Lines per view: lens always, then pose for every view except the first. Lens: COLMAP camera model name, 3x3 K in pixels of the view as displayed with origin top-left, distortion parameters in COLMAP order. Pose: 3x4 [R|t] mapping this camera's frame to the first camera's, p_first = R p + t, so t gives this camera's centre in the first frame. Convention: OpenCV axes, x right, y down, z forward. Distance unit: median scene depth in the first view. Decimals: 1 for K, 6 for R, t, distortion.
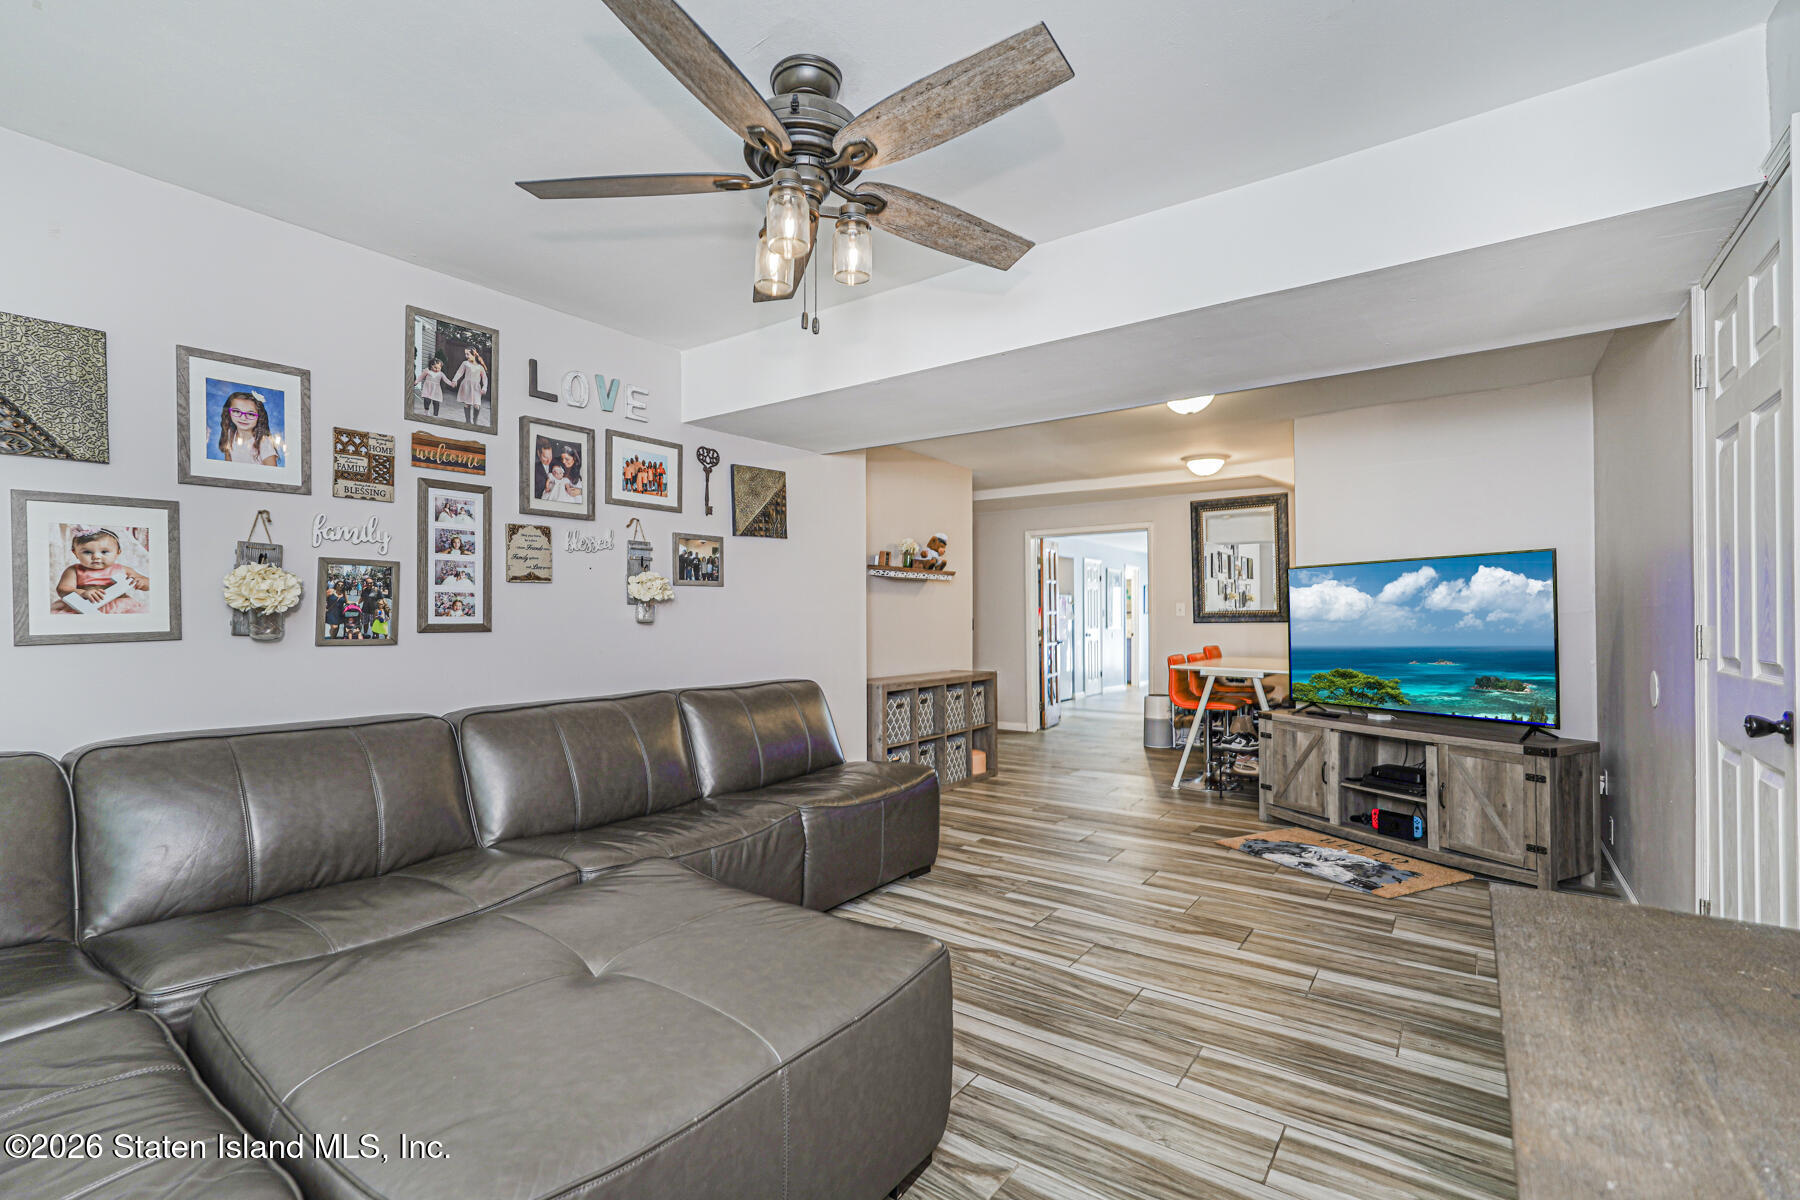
lens RADIAL K [[777.0, 0, 899.6], [0, 777.0, 613.3], [0, 0, 1]] dist [0.003405, 0.000604]
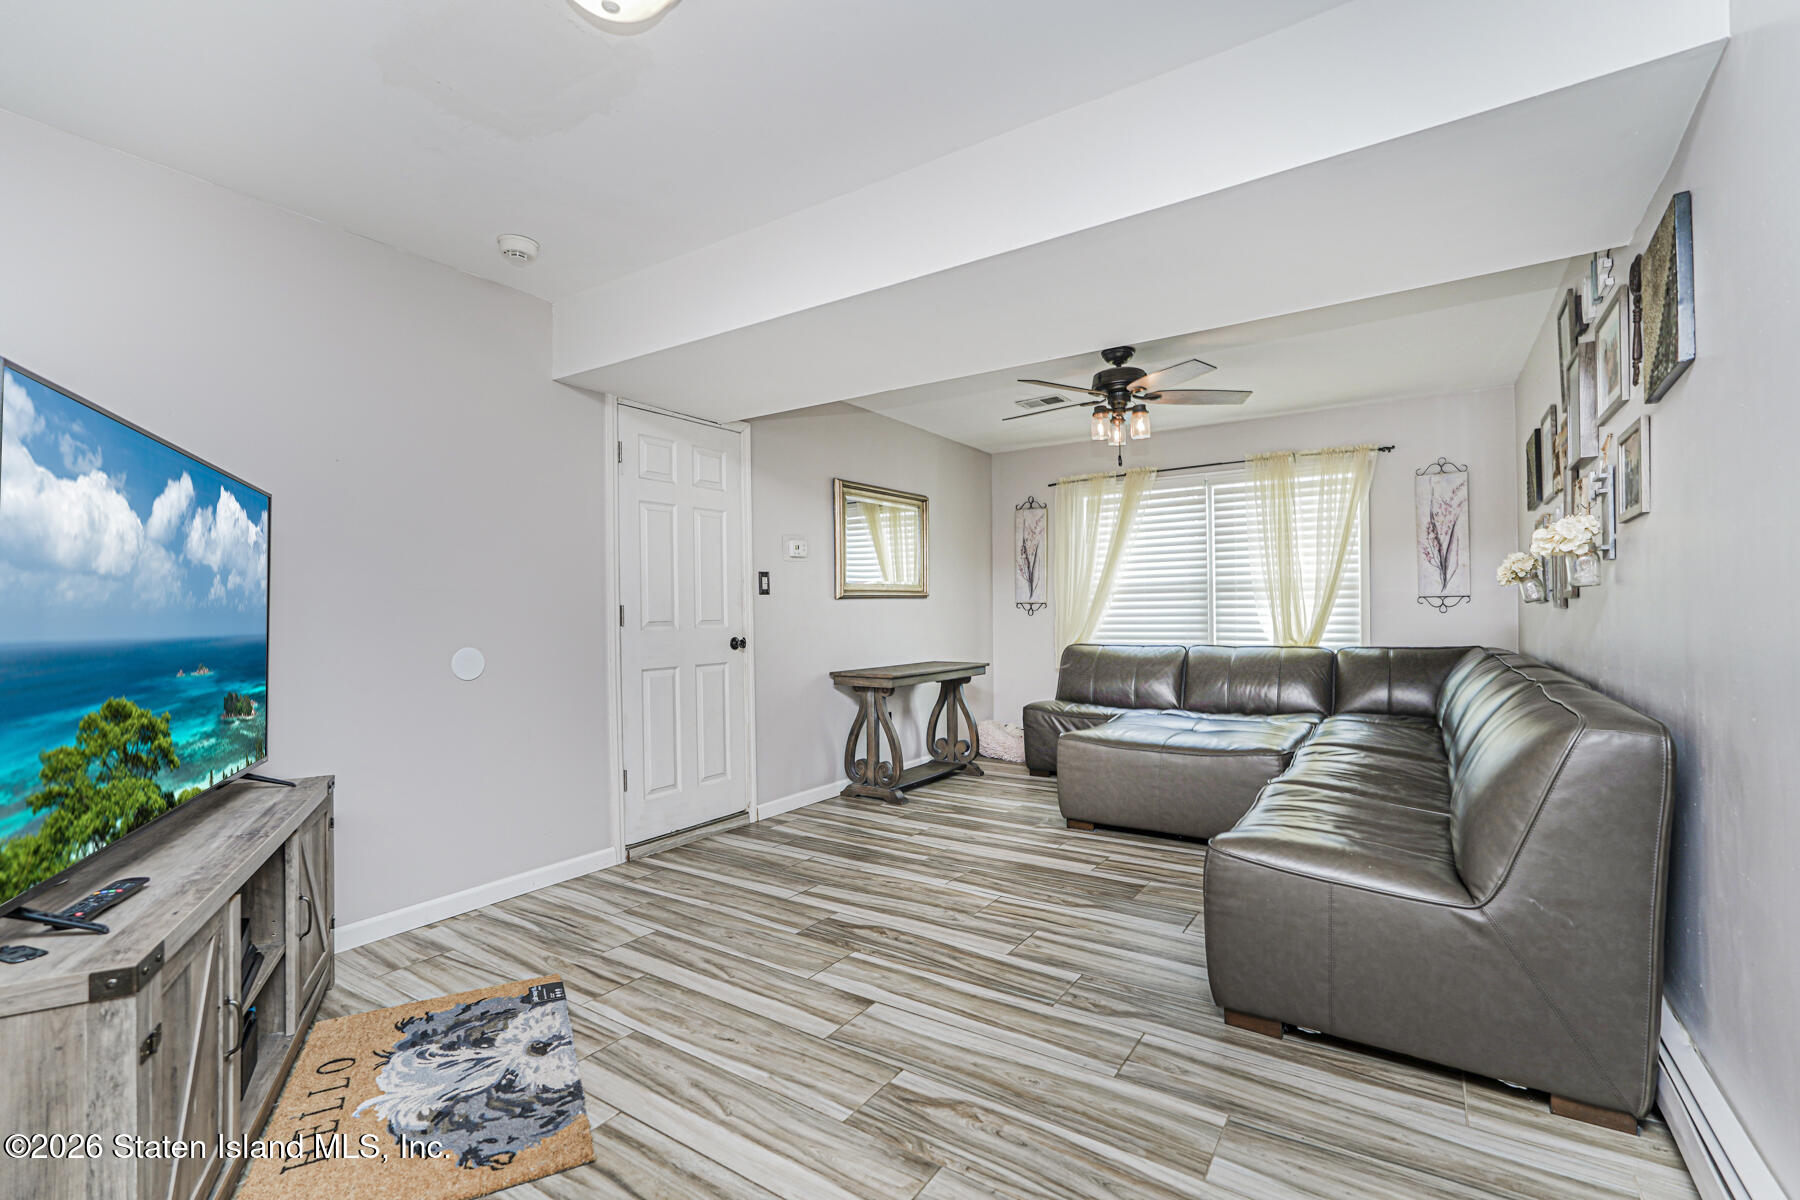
lens RADIAL K [[777.0, 0, 899.6], [0, 777.0, 613.3], [0, 0, 1]] dist [0.003405, 0.000604]
pose [[-0.999026, 0.017489, -0.040502, 0.332417], [0.017784, 0.999818, -0.006919, 0.036015], [0.040373, -0.007633, -0.999156, 1.752403]]
